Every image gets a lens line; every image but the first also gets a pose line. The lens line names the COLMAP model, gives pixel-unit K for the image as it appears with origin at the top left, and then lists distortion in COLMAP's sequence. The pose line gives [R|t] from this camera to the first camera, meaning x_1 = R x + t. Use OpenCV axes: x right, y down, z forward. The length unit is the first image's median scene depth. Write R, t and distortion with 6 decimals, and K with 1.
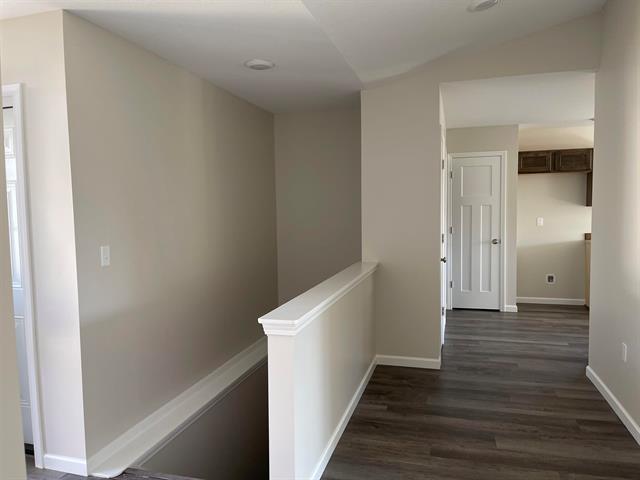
lens RADIAL K [[485.2, 0, 328.5], [0, 485.2, 241.3], [0, 0, 1]] dist [0.031151, -0.010070]
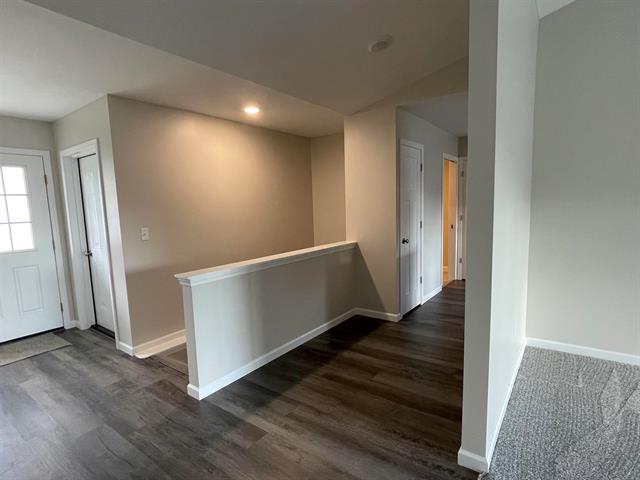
lens RADIAL K [[345.1, 0, 329.3], [0, 345.1, 240.8], [0, 0, 1]] dist [0.007355, 0.001255]
pose [[0.939689, 0.027739, -0.340905, 0.450371], [-0.010558, 0.998583, 0.052151, -0.012791], [0.341868, -0.045406, 0.938650, 0.053528]]
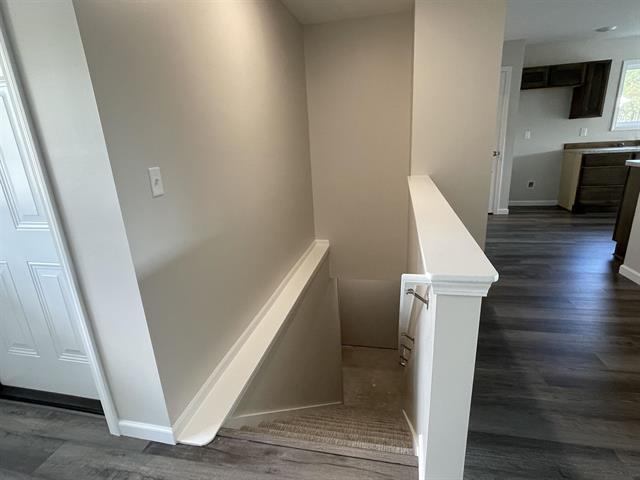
lens RADIAL K [[345.1, 0, 329.3], [0, 345.1, 240.8], [0, 0, 1]] dist [0.007355, 0.001255]
pose [[0.997542, -0.049484, 0.049612, -0.175361], [0.037312, 0.974410, 0.221660, 0.009599], [-0.059311, -0.219264, 0.973861, 0.352578]]
